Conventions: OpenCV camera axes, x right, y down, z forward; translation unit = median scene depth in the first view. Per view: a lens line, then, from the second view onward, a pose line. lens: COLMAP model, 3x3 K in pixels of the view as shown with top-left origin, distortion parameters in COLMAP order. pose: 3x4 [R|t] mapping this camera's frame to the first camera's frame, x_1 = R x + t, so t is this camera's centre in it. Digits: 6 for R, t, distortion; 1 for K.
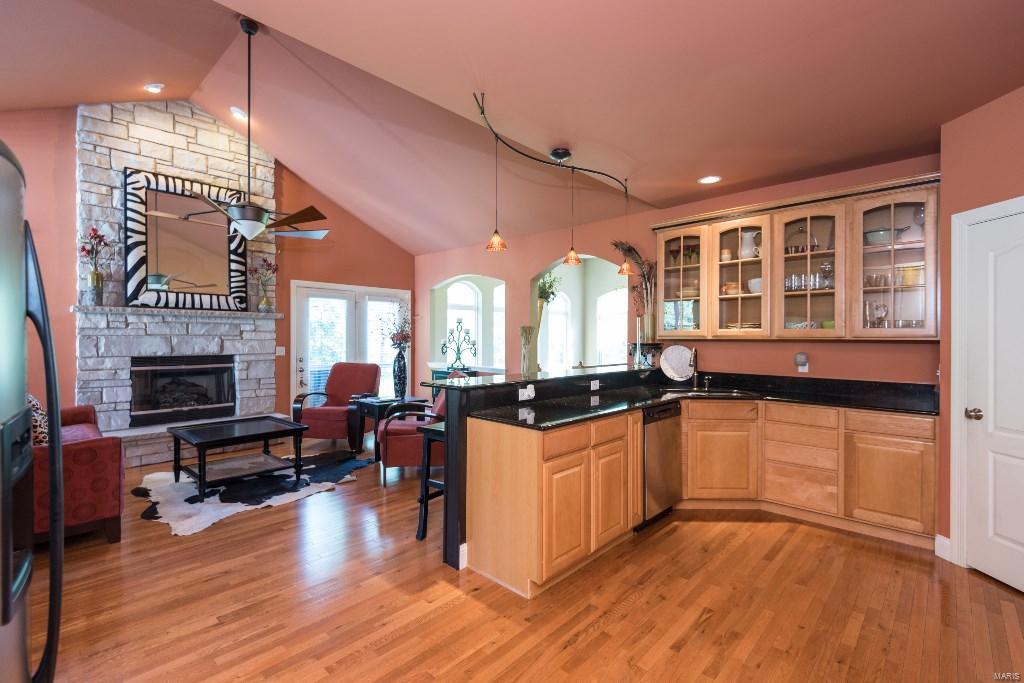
lens RADIAL K [[454.7, 0, 525.4], [0, 454.7, 335.6], [0, 0, 1]] dist [0.014859, -0.005697]
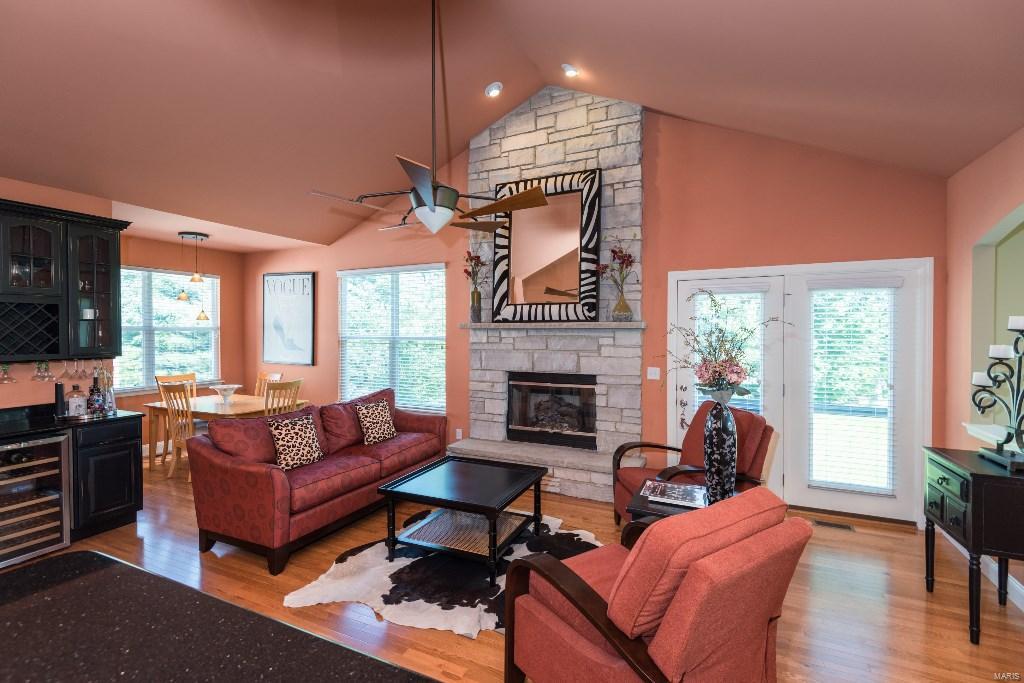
lens RADIAL K [[461.8, 0, 512.4], [0, 461.8, 339.1], [0, 0, 1]] dist [0.020780, -0.000339]
pose [[0.294502, 0.012786, -0.955565, 0.115174], [0.002843, 0.999894, 0.014255, -0.037704], [0.955647, -0.006915, 0.294435, 0.690000]]
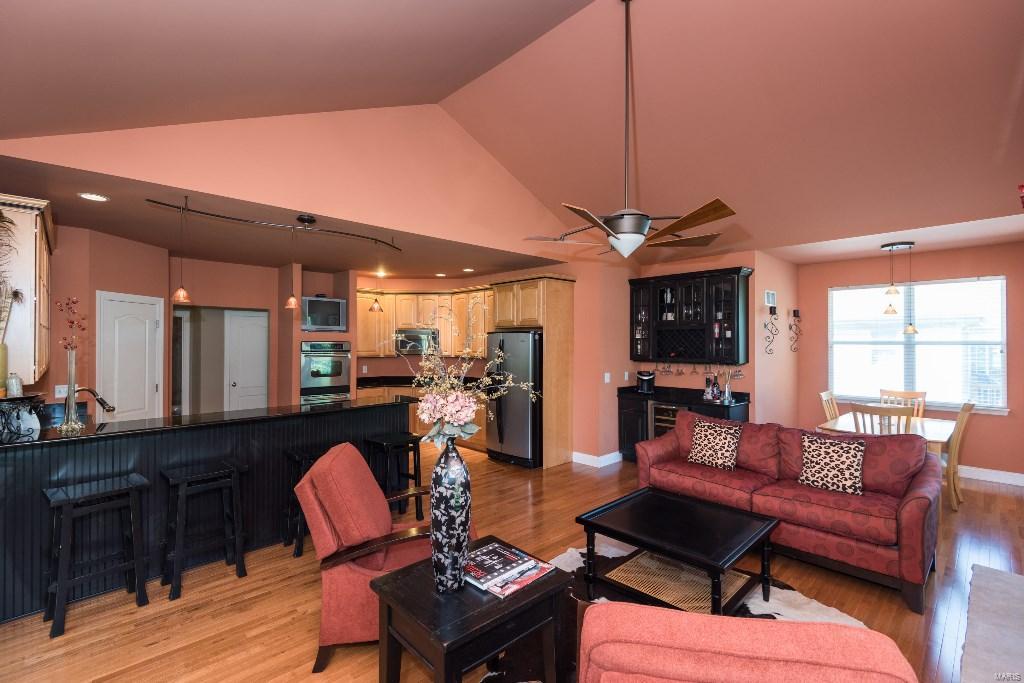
lens RADIAL K [[443.7, 0, 509.7], [0, 443.7, 339.8], [0, 0, 1]] dist [-0.001053, -0.000441]
pose [[-0.997597, -0.002616, 0.069232, -0.352512], [-0.003203, 0.999960, -0.008372, -0.043641], [-0.069207, -0.008574, -0.997565, 1.354674]]
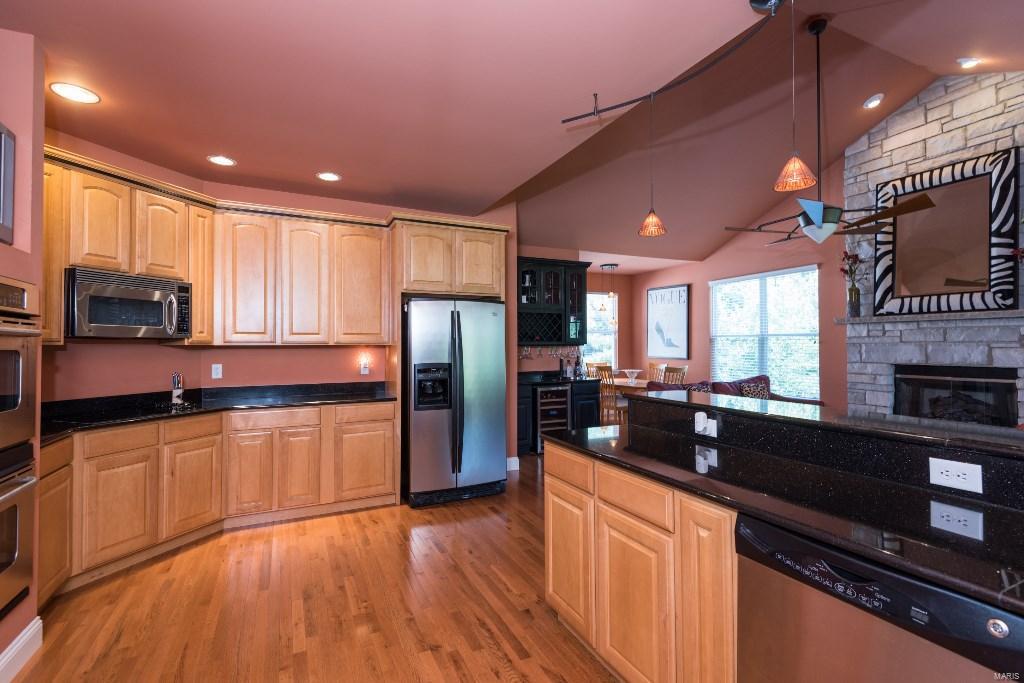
lens RADIAL K [[474.7, 0, 506.0], [0, 474.7, 337.9], [0, 0, 1]] dist [0.019677, -0.011348]
pose [[-0.382453, -0.017532, -0.923808, 0.449211], [0.002734, 0.999794, -0.020105, 0.007169], [0.923971, -0.010215, -0.382327, 0.591903]]
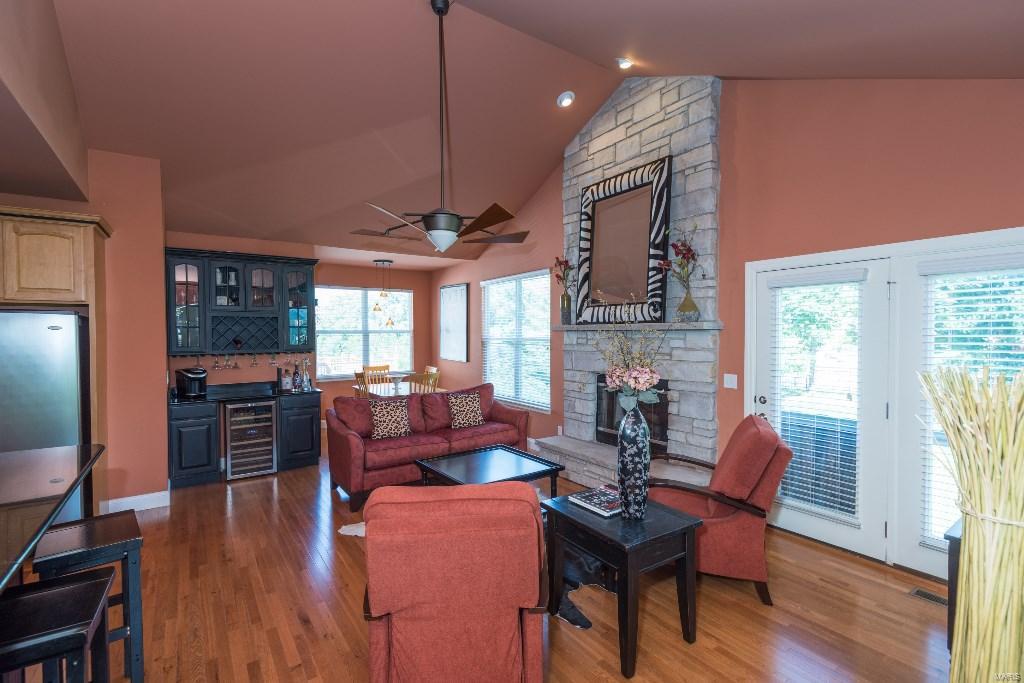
lens RADIAL K [[476.8, 0, 518.1], [0, 476.8, 340.2], [0, 0, 1]] dist [0.040059, -0.014917]
pose [[-0.231235, 0.013622, -0.972802, 0.203311], [0.005972, 0.999903, 0.012582, -0.038315], [0.972880, -0.002900, -0.231294, 1.047407]]
